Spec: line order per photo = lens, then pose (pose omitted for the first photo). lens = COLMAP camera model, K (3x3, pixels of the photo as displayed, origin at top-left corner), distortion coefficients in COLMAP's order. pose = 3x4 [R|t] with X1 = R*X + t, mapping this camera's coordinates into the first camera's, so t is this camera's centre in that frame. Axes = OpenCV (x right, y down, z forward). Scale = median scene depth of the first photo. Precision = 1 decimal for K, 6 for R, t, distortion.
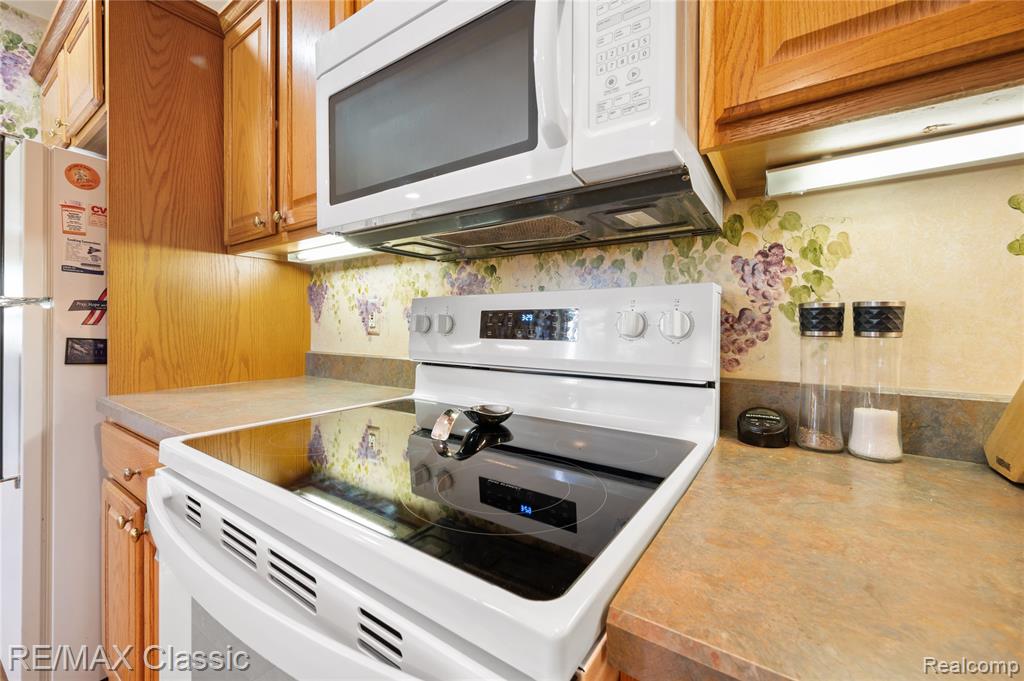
lens RADIAL K [[410.6, 0, 509.6], [0, 410.6, 329.2], [0, 0, 1]] dist [-0.001284, -0.000092]
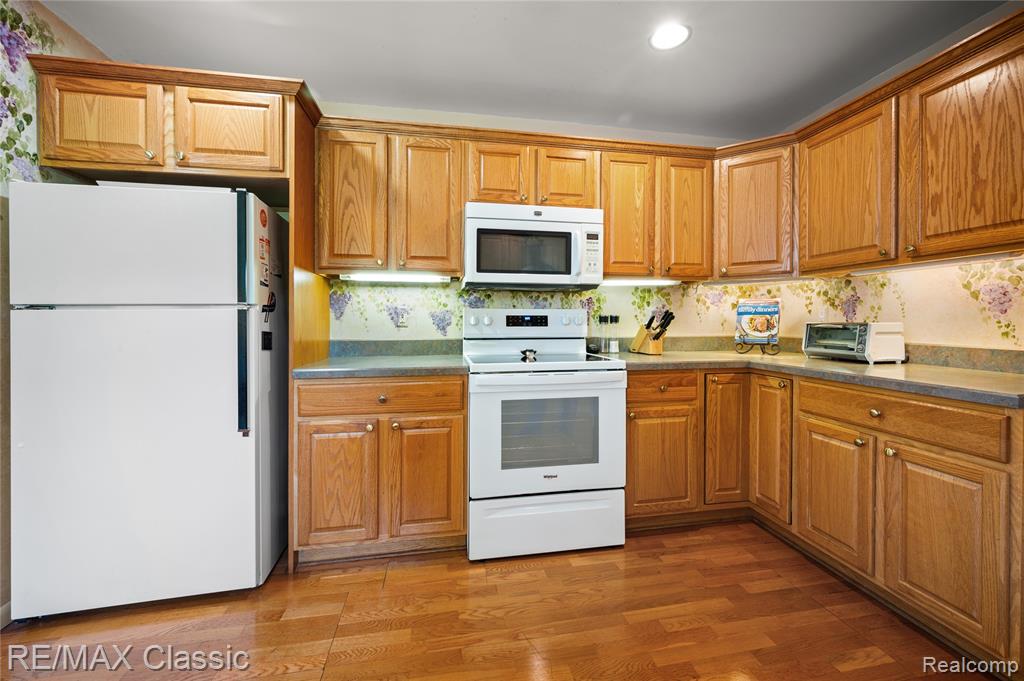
lens RADIAL K [[414.9, 0, 514.8], [0, 414.9, 325.8], [0, 0, 1]] dist [-0.001479, 0.000037]
pose [[0.701235, -0.012283, 0.712824, -1.531775], [0.009804, 0.999923, 0.007585, -0.000754], [-0.712863, 0.001670, 0.701302, -0.666031]]
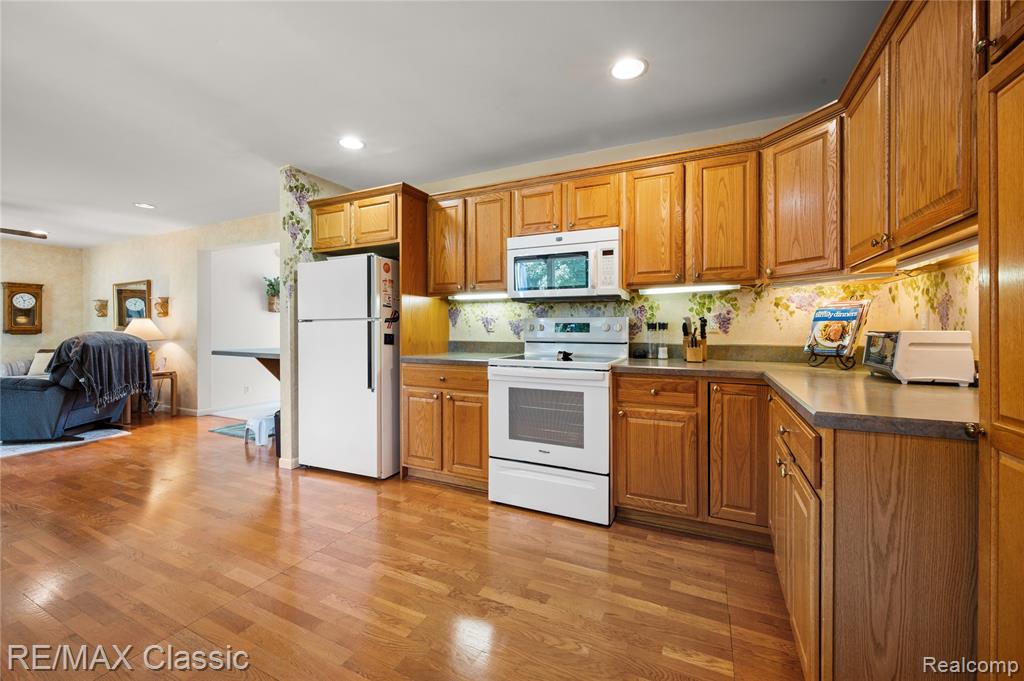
lens RADIAL K [[413.5, 0, 509.7], [0, 413.5, 334.8], [0, 0, 1]] dist [-0.000899, 0.000073]
pose [[0.988196, -0.006328, 0.153065, -0.727710], [0.004843, 0.999938, 0.010075, 0.007641], [-0.153120, -0.009215, 0.988165, -1.641587]]
